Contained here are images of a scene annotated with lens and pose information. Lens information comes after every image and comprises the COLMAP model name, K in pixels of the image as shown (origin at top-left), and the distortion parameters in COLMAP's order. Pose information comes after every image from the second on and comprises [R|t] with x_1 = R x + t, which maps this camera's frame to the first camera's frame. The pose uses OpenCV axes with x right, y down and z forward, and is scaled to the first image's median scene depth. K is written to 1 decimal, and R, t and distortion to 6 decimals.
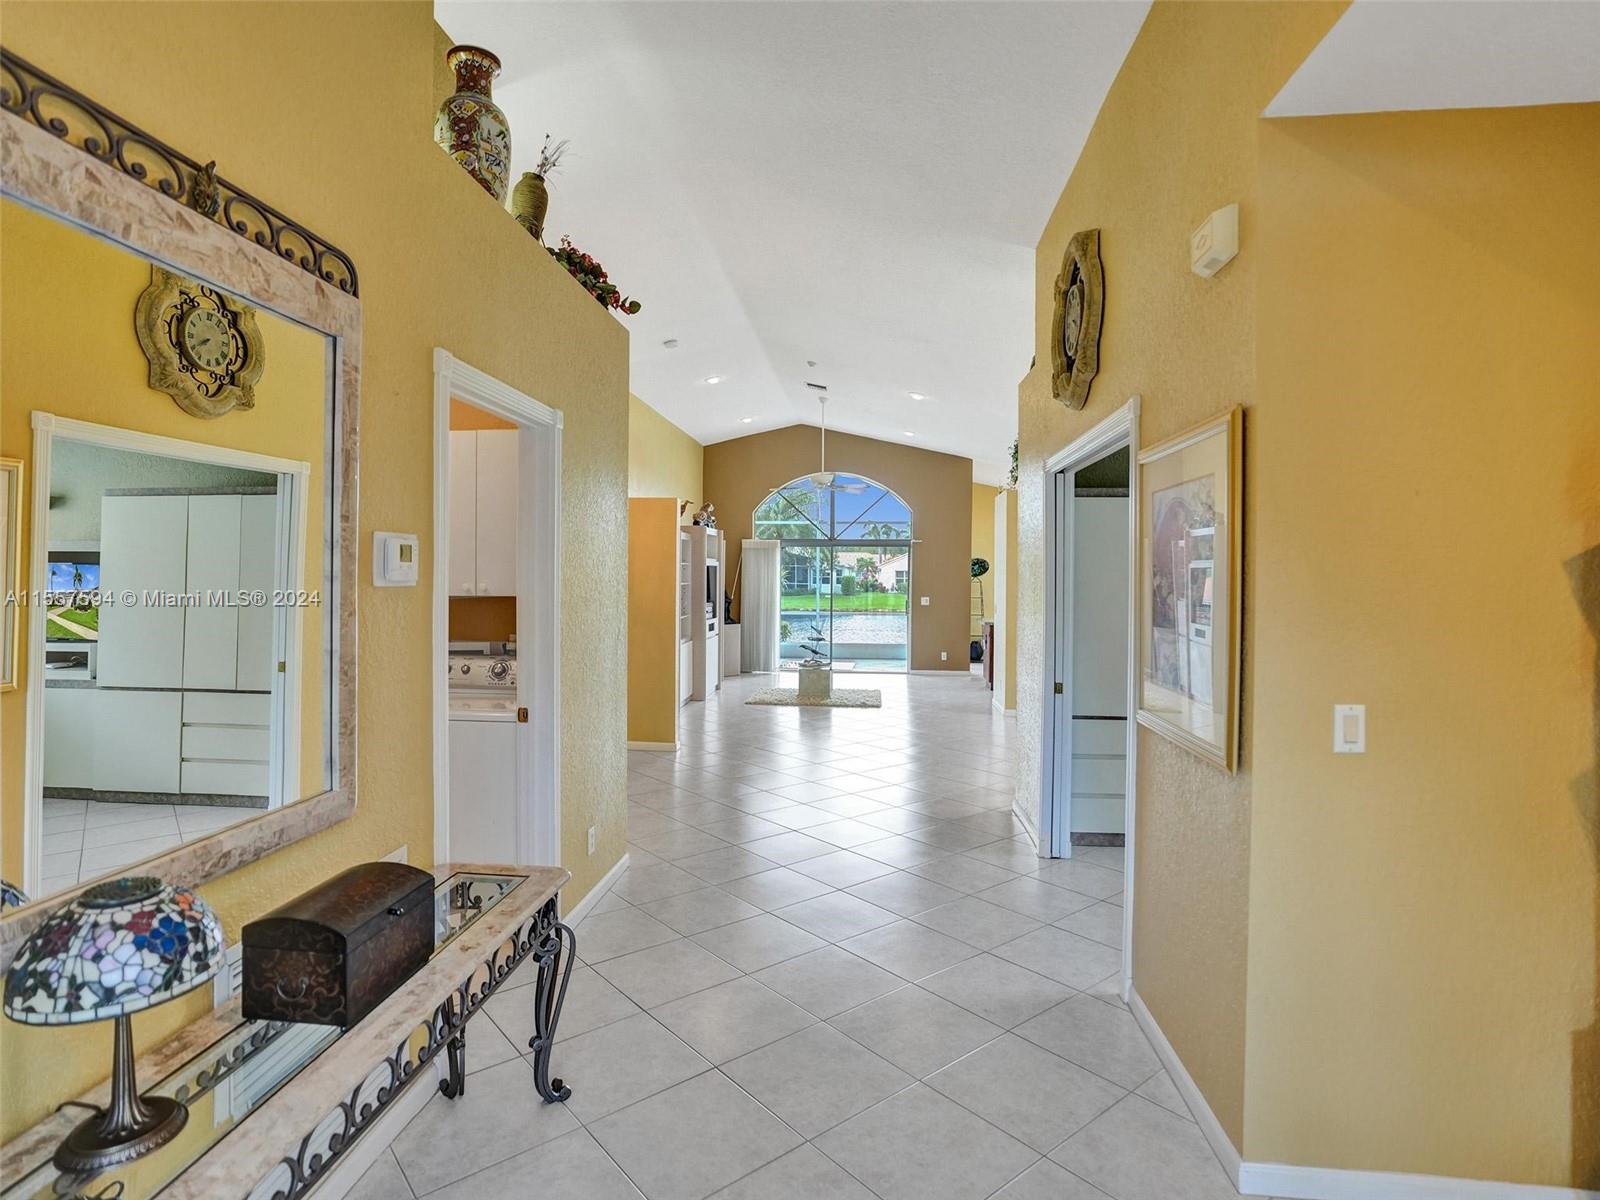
lens RADIAL K [[849.8, 0, 804.2], [0, 849.8, 577.1], [0, 0, 1]] dist [-0.055166, 0.029624]
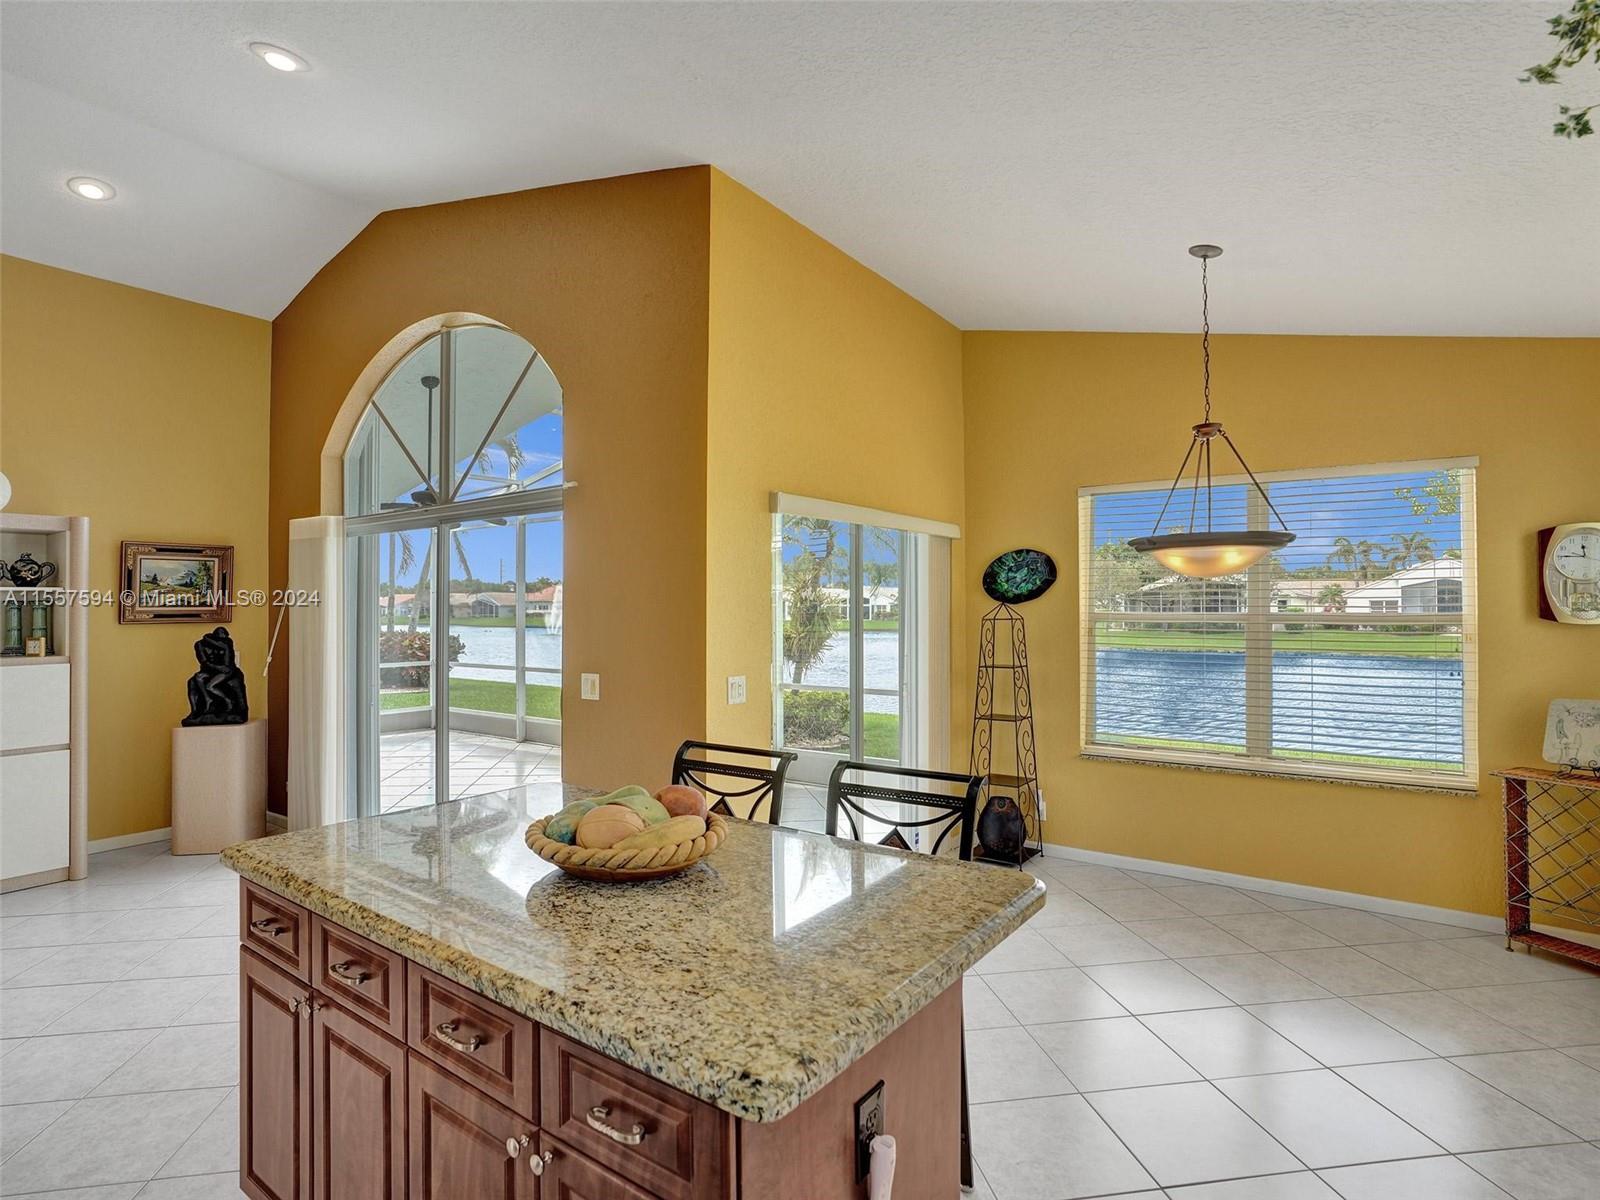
lens RADIAL K [[849.8, 0, 798.9], [0, 849.8, 597.3], [0, 0, 1]] dist [-0.055166, 0.029624]
pose [[0.855091, -0.018630, -0.518144, 0.349052], [0.009217, 0.999743, -0.020736, 0.003465], [0.518397, 0.012955, 0.855042, 0.776190]]
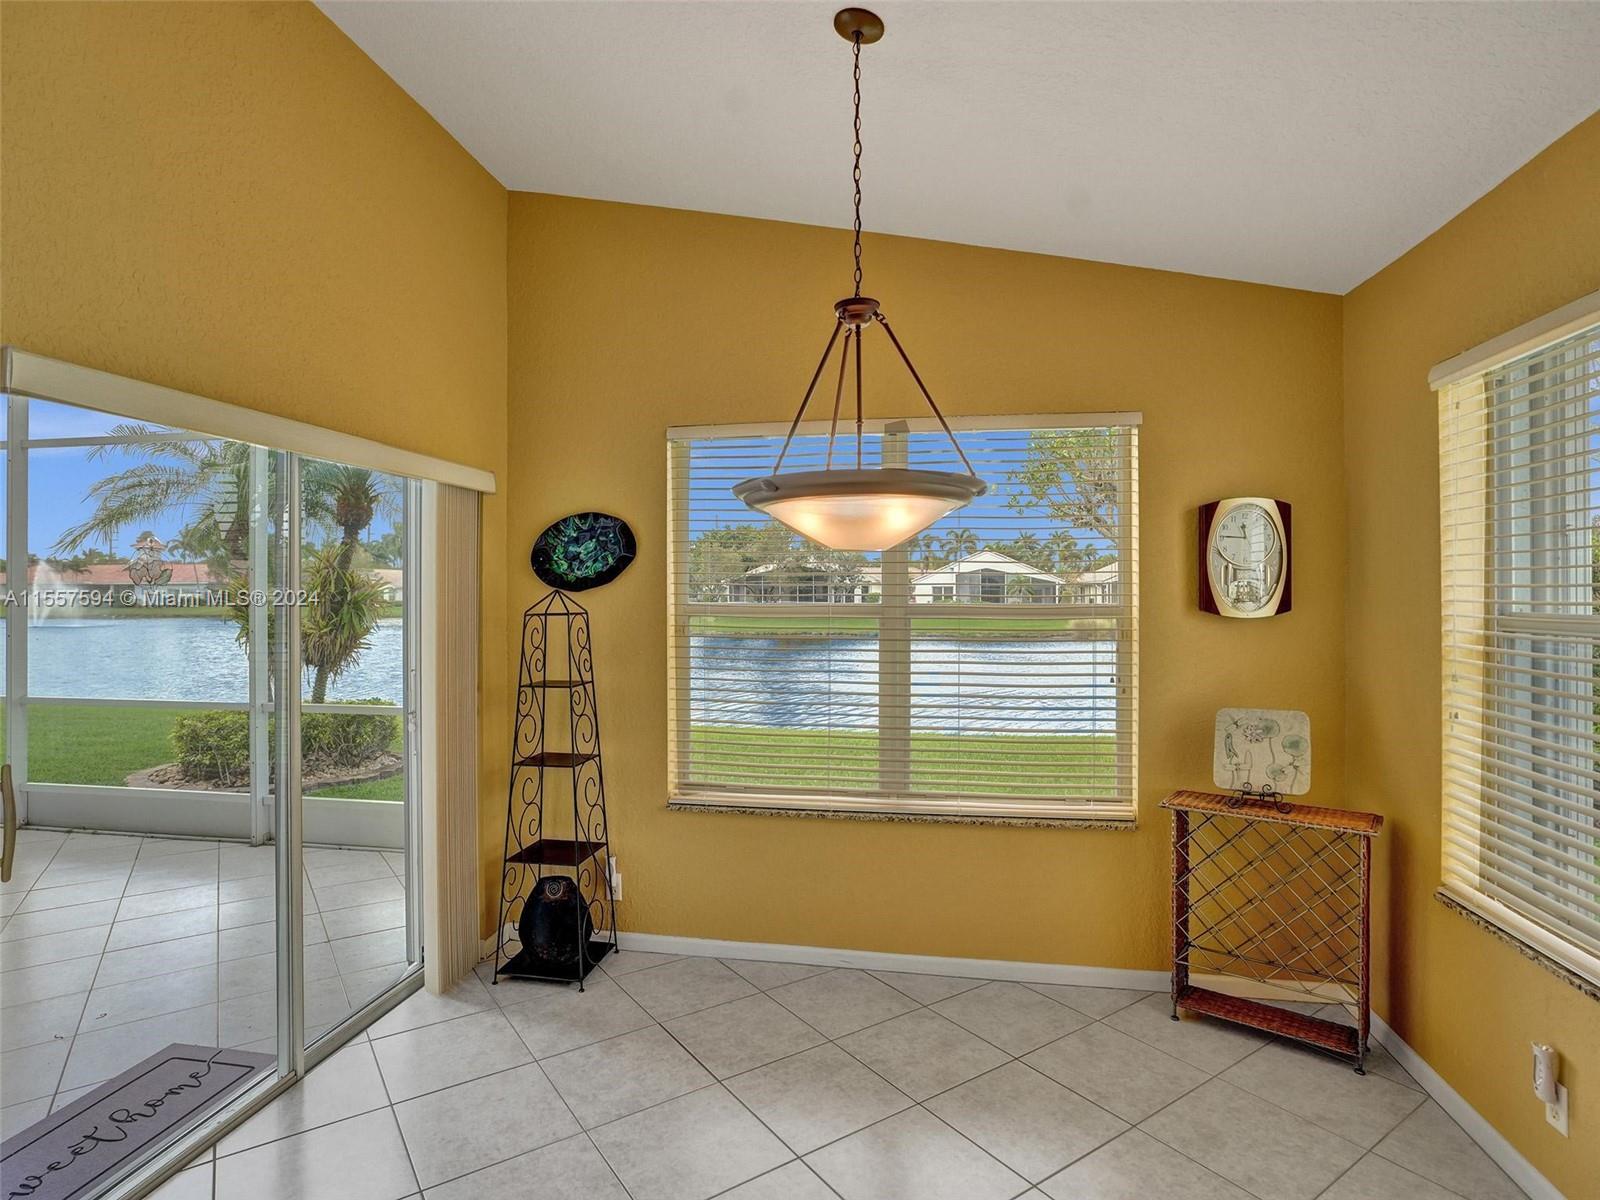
lens RADIAL K [[849.8, 0, 799.7], [0, 849.8, 588.1], [0, 0, 1]] dist [-0.055166, 0.029624]
pose [[0.995551, -0.011973, -0.093458, 0.327694], [0.011222, 0.999900, -0.008559, 0.001413], [0.093551, 0.007472, 0.995586, 0.899296]]
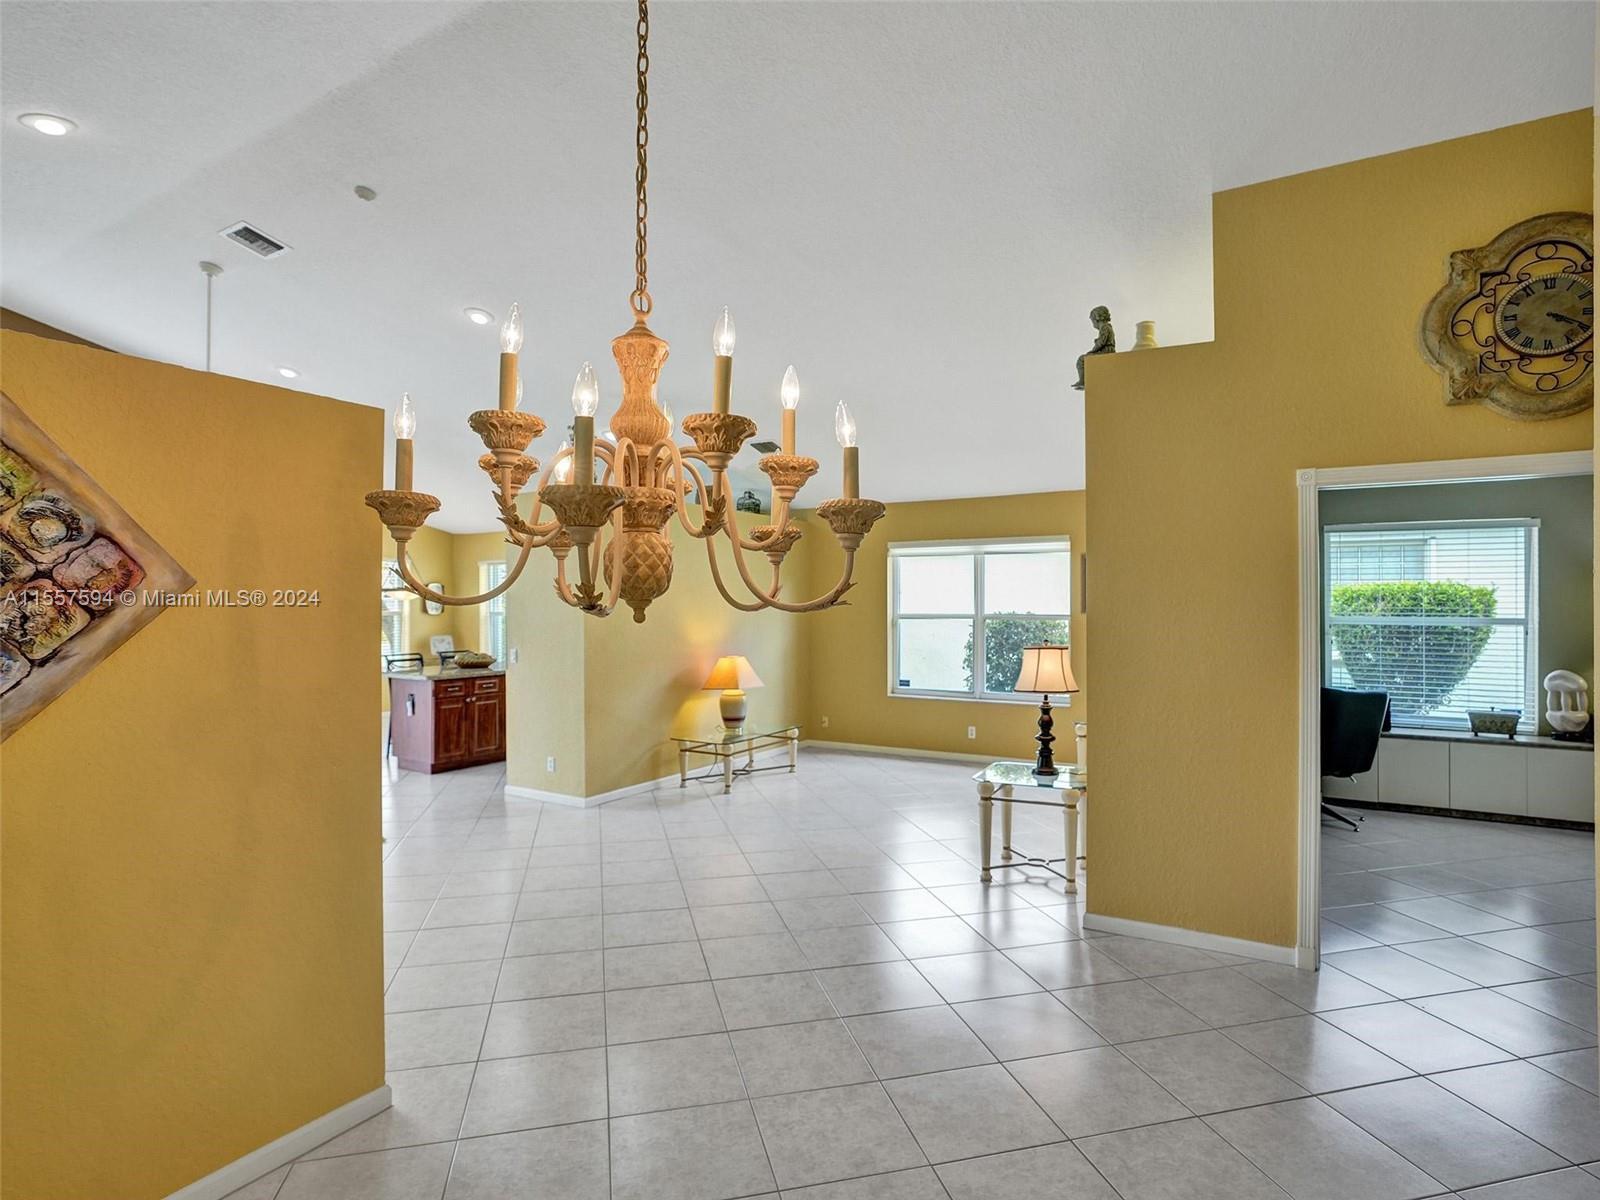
lens RADIAL K [[849.8, 0, 798.3], [0, 849.8, 595.9], [0, 0, 1]] dist [-0.055166, 0.029624]
pose [[0.450014, -0.001189, 0.893021, -0.211353], [0.006394, 0.999978, -0.001890, -0.006212], [-0.892999, 0.006560, 0.450011, 0.374961]]
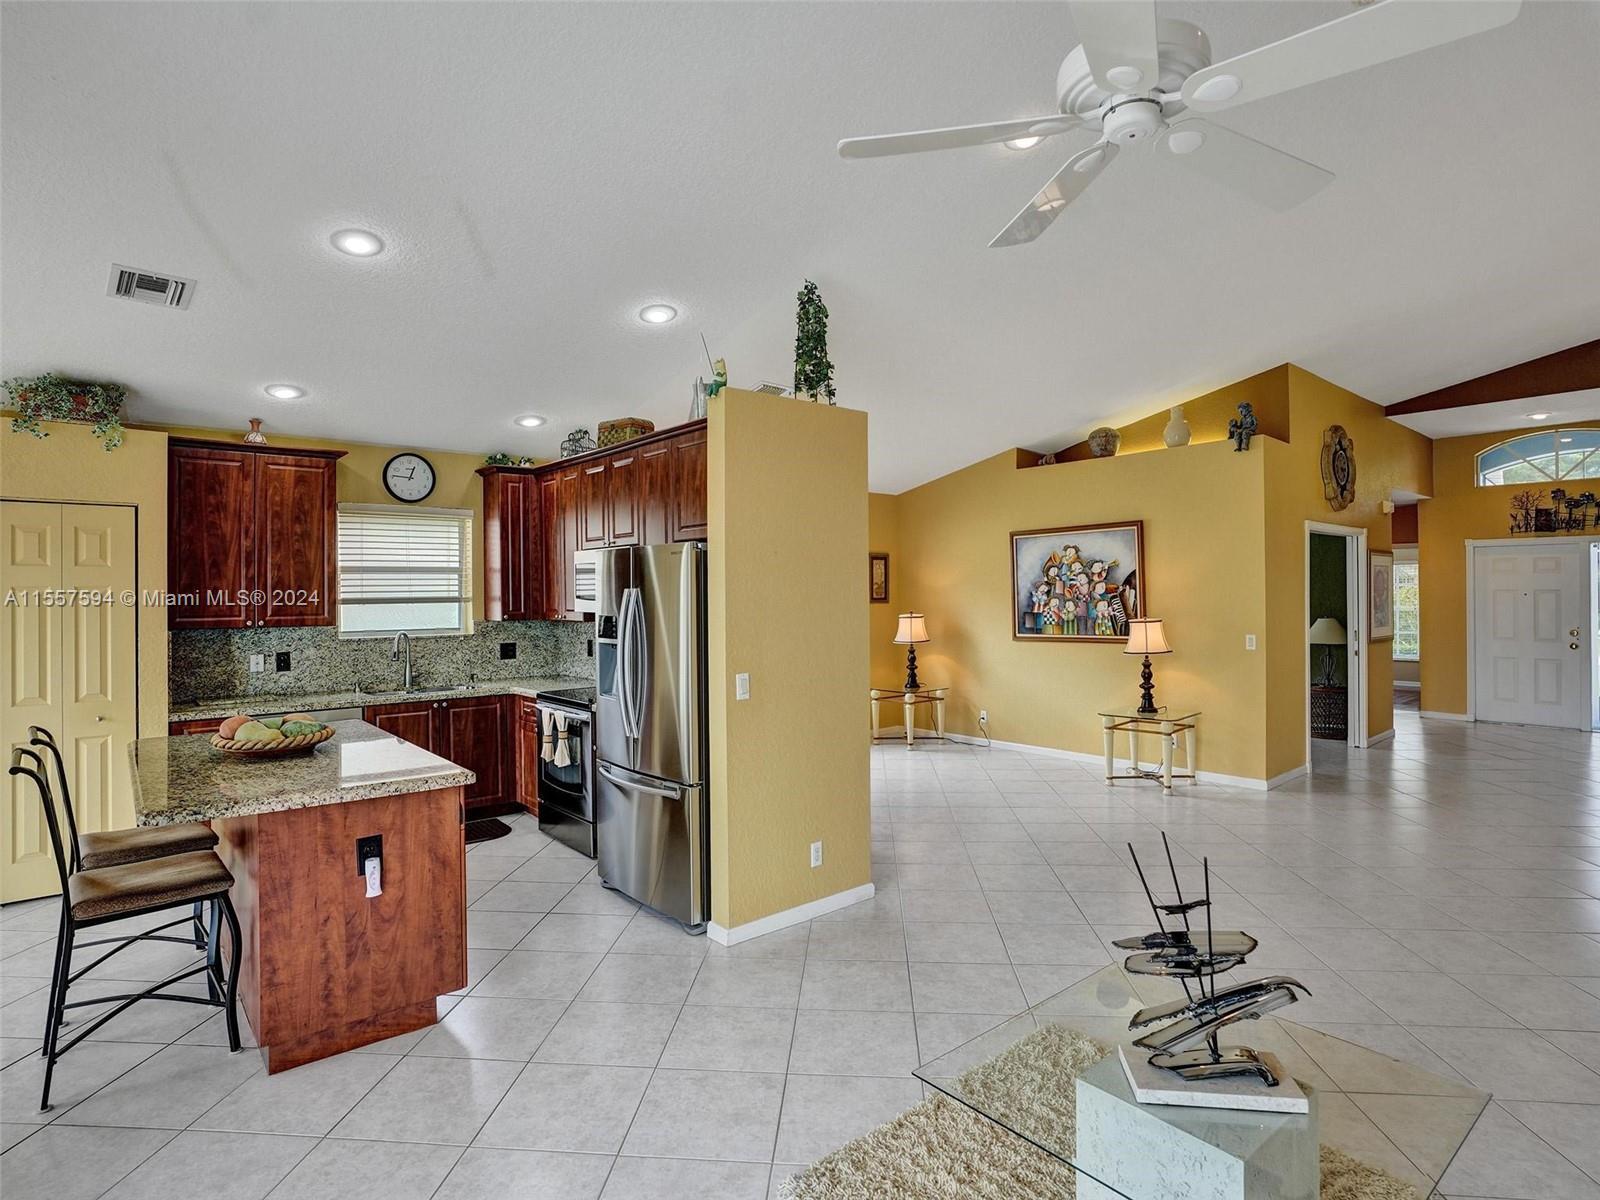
lens RADIAL K [[849.8, 0, 796.1], [0, 849.8, 590.5], [0, 0, 1]] dist [-0.055166, 0.029624]
pose [[-0.711415, -0.003222, 0.702765, -0.041603], [0.001863, 0.999977, 0.006471, -0.005673], [-0.702770, 0.005913, -0.711393, 0.949820]]
